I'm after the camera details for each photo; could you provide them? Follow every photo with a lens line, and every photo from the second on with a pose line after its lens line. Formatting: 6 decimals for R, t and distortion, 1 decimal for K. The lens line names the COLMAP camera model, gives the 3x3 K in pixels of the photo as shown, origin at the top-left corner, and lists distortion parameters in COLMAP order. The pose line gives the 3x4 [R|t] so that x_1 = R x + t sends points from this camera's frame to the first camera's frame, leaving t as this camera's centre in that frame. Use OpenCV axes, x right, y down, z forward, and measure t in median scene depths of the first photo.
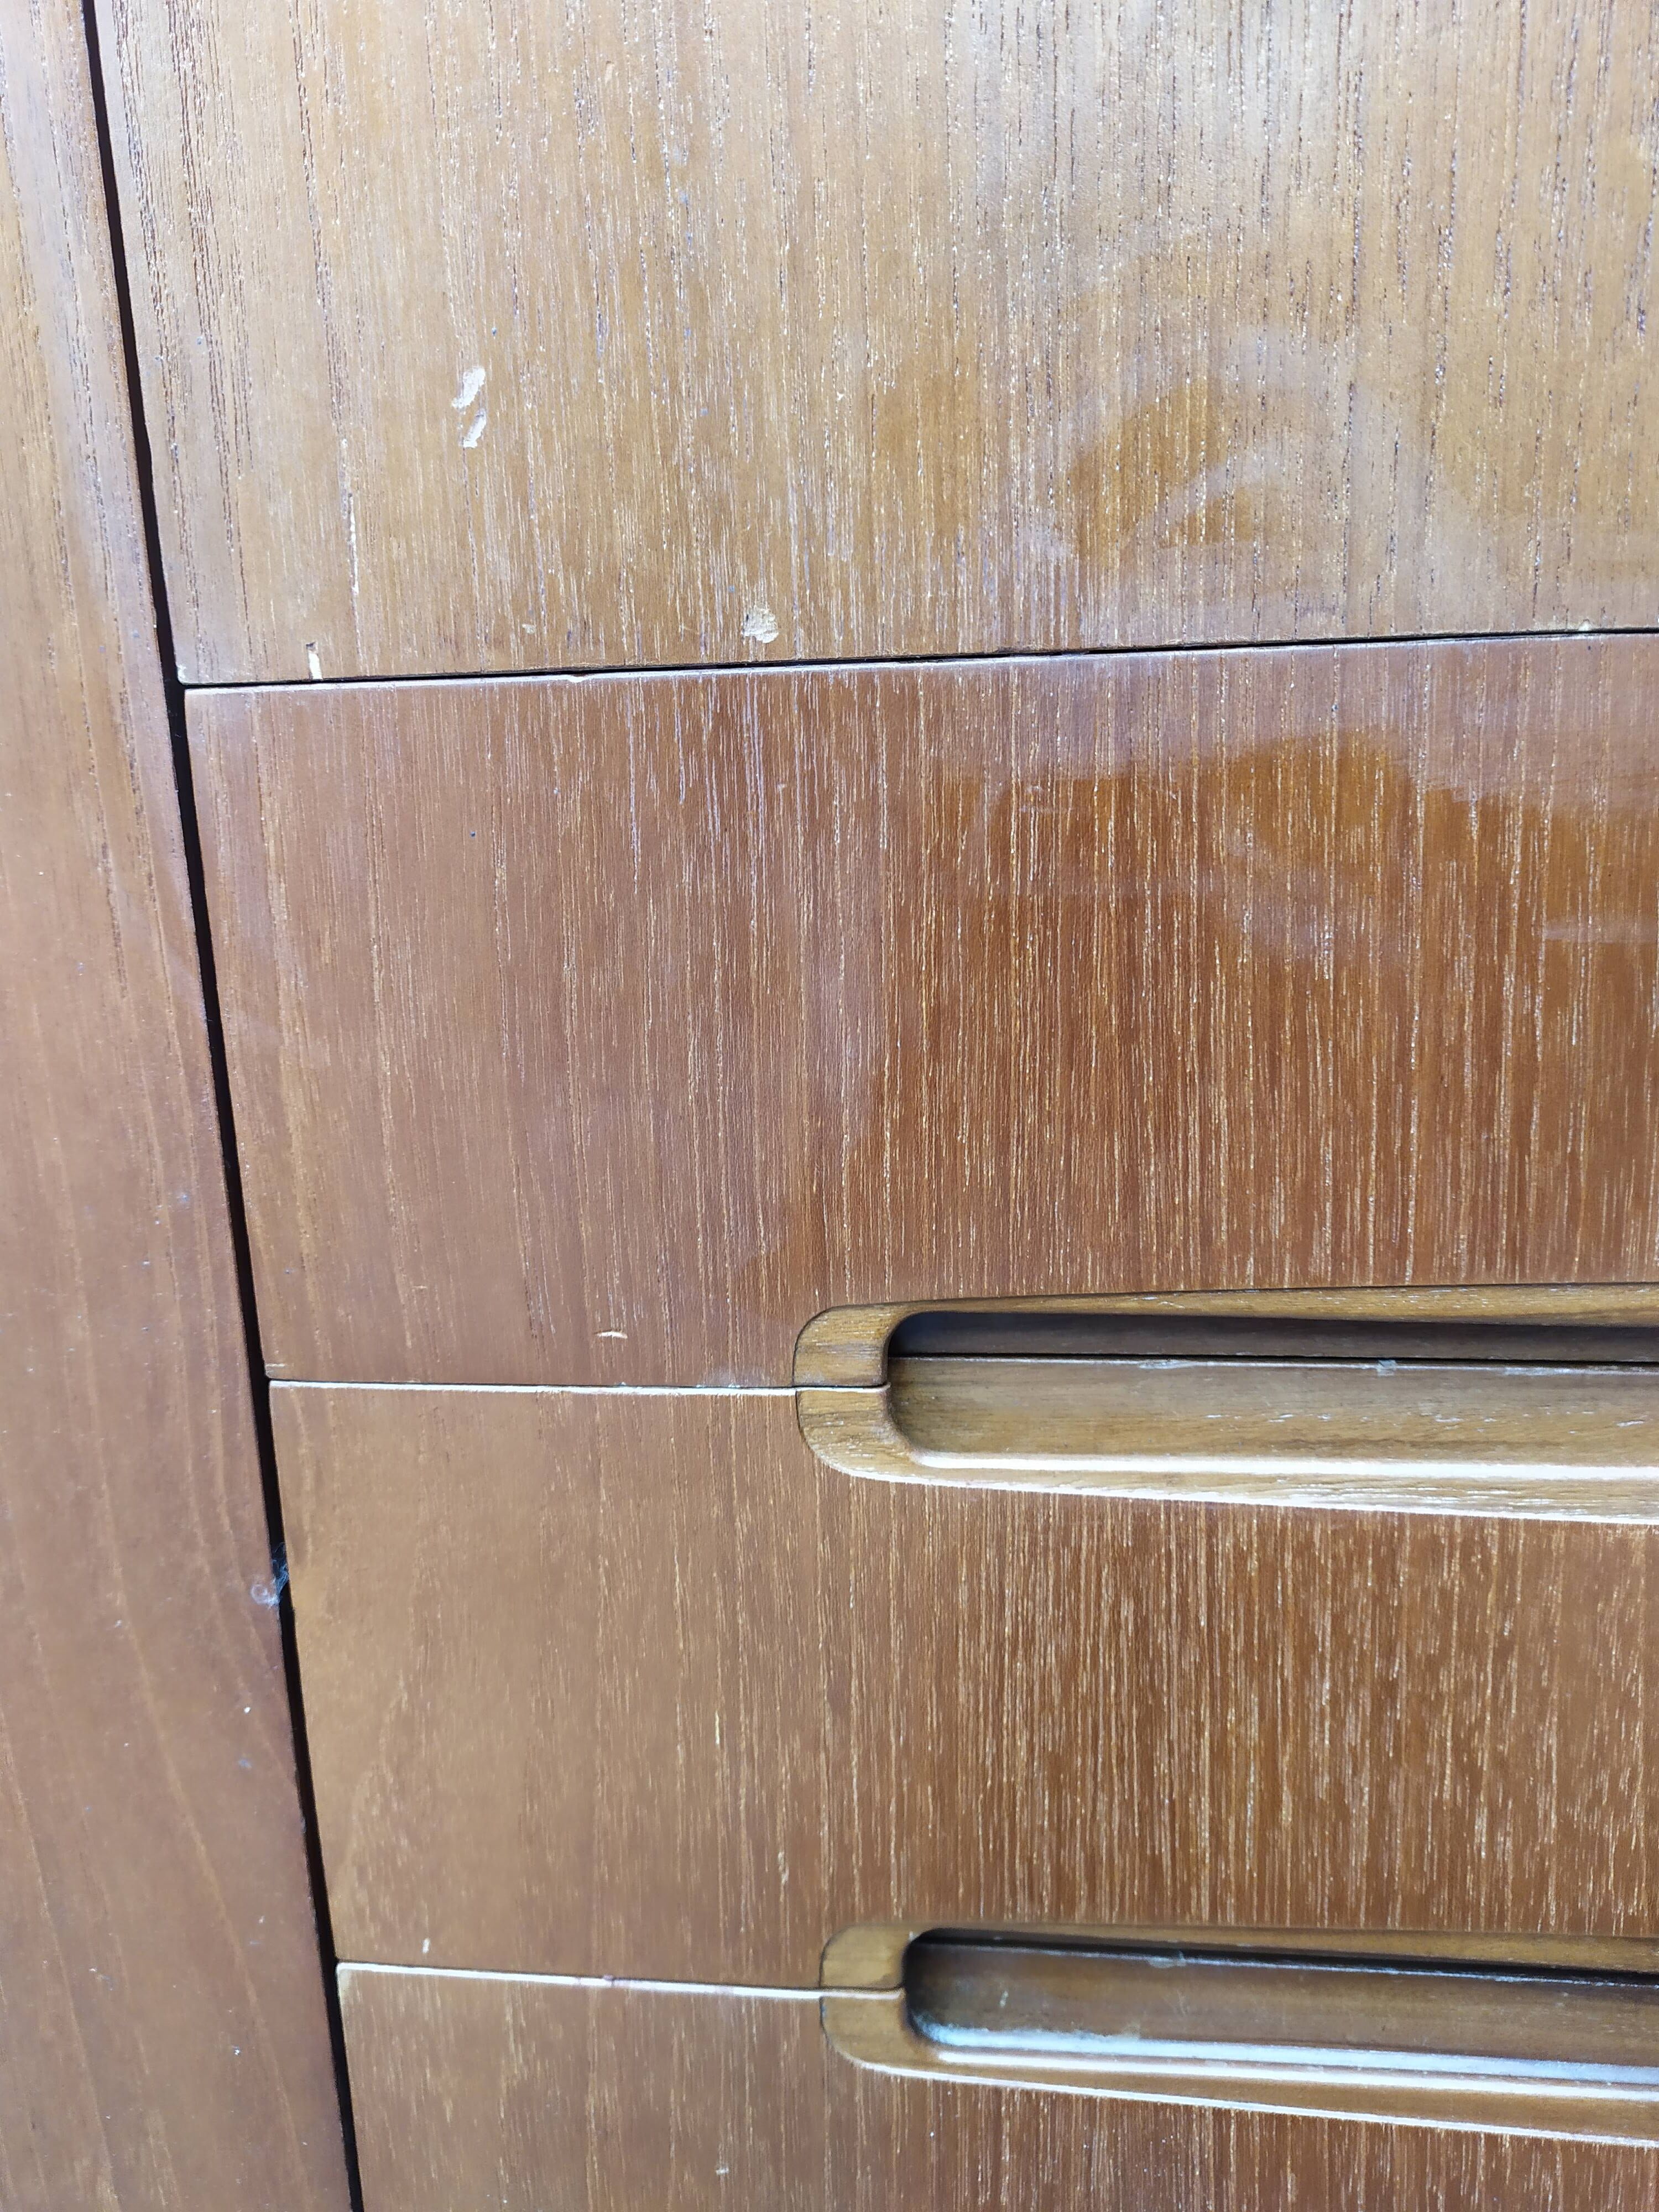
lens RADIAL K [[1670.8, 0, 814.3], [0, 1670.8, 1091.7], [0, 0, 1]] dist [0.051853, -0.051409]
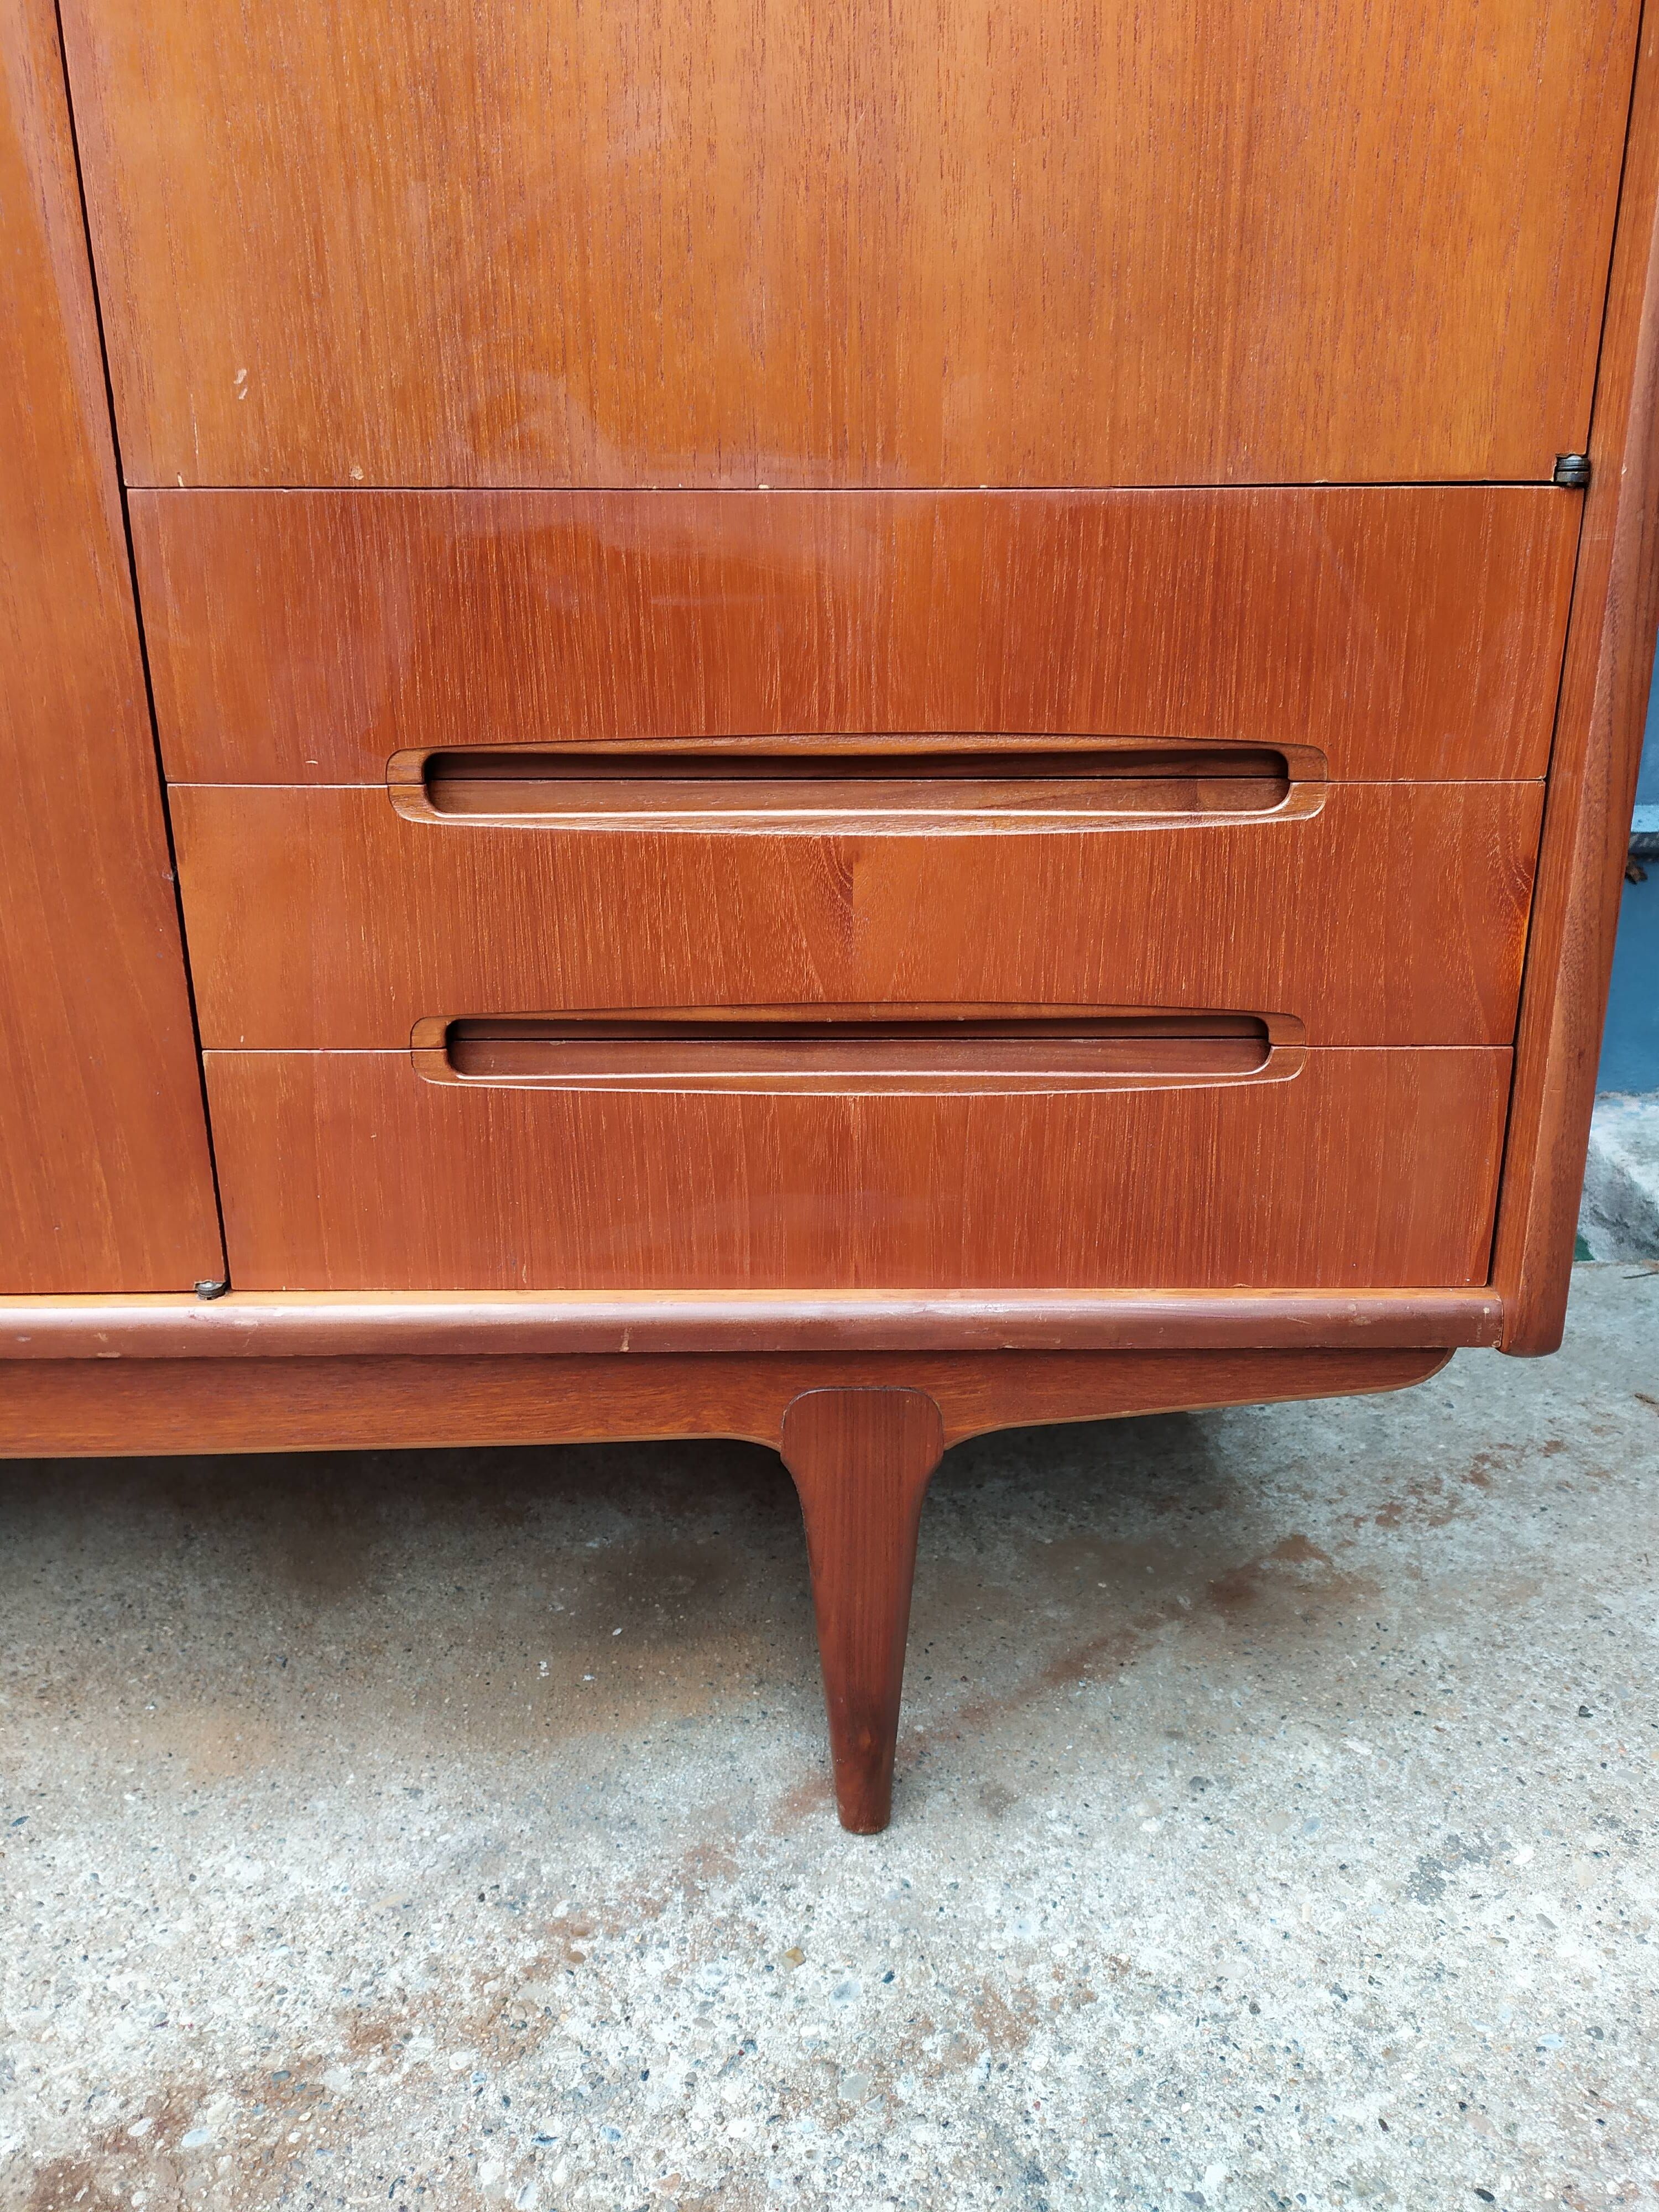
lens RADIAL K [[1695.4, 0, 837.1], [0, 1695.4, 1089.2], [0, 0, 1]] dist [0.045747, -0.046296]
pose [[0.991804, -0.008528, 0.127480, 0.352562], [-0.003578, 0.995525, 0.094431, 0.415780], [-0.127715, -0.094114, 0.987336, -1.774244]]
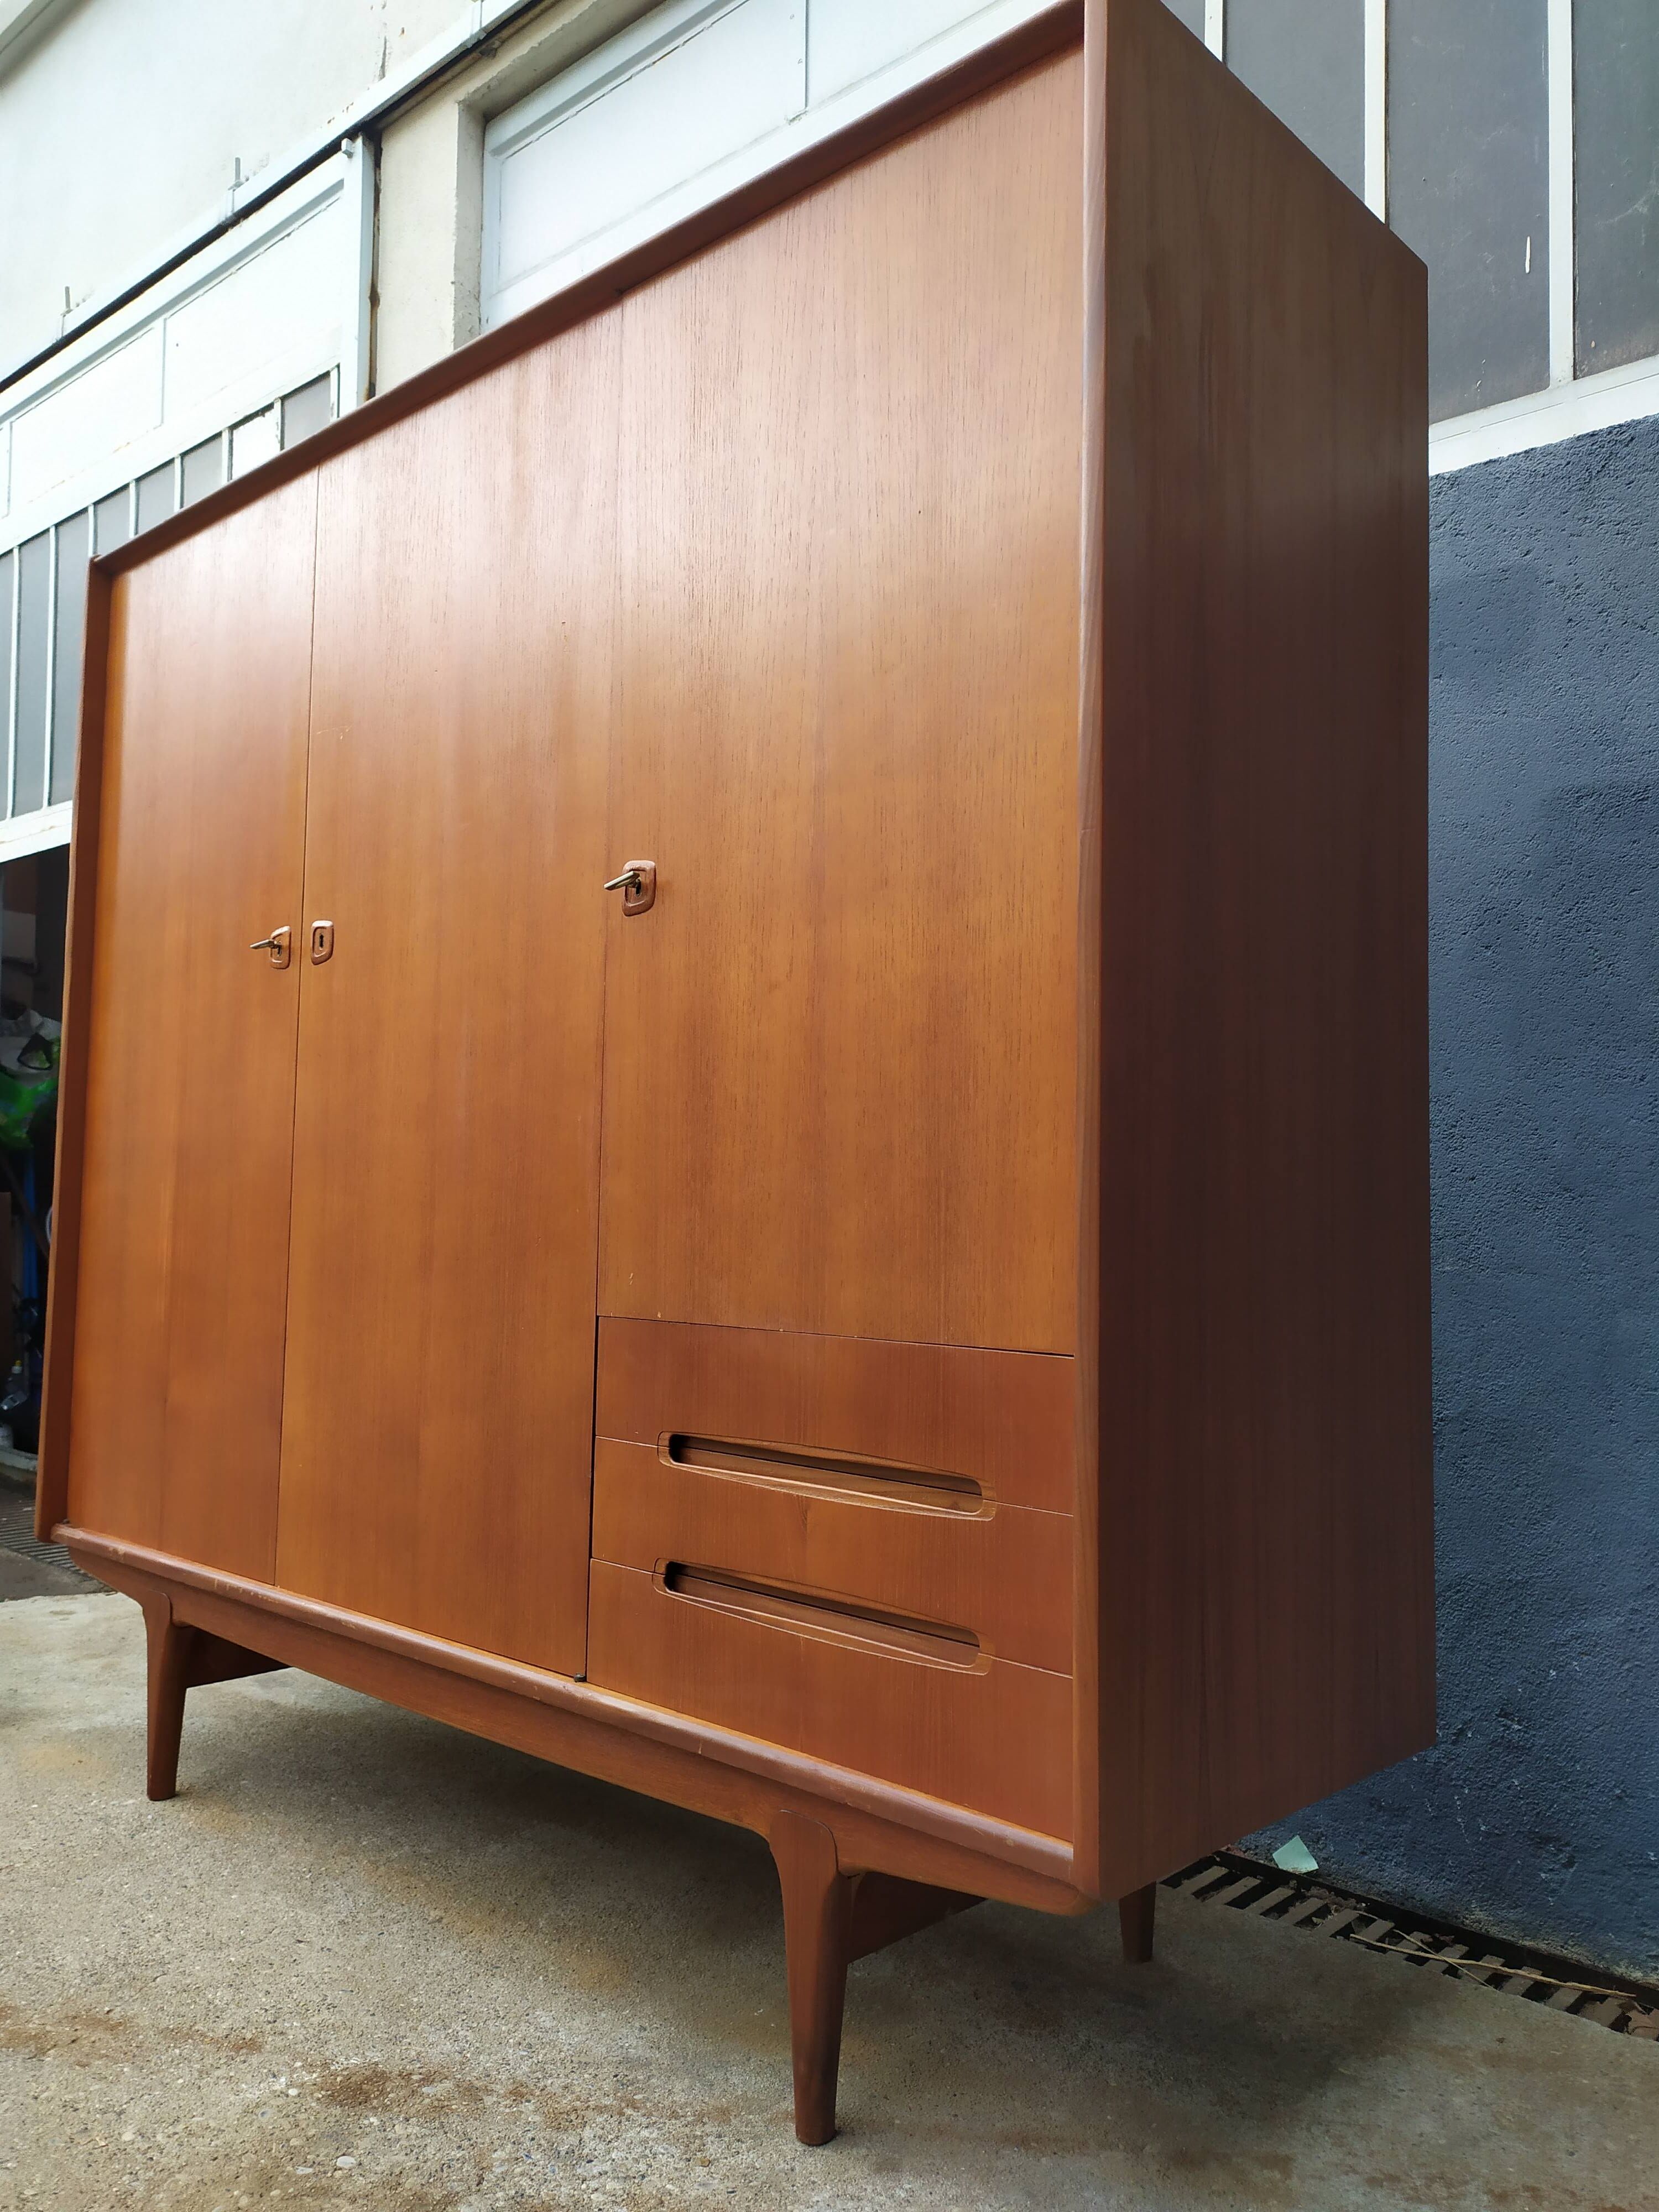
lens RADIAL K [[1670.8, 0, 802.2], [0, 1670.8, 1108.9], [0, 0, 1]] dist [0.051853, -0.051409]
pose [[0.799188, 0.011280, -0.600975, 4.002362], [-0.178642, 0.959104, -0.219559, 0.253769], [0.573921, 0.282828, 0.768520, -3.595621]]
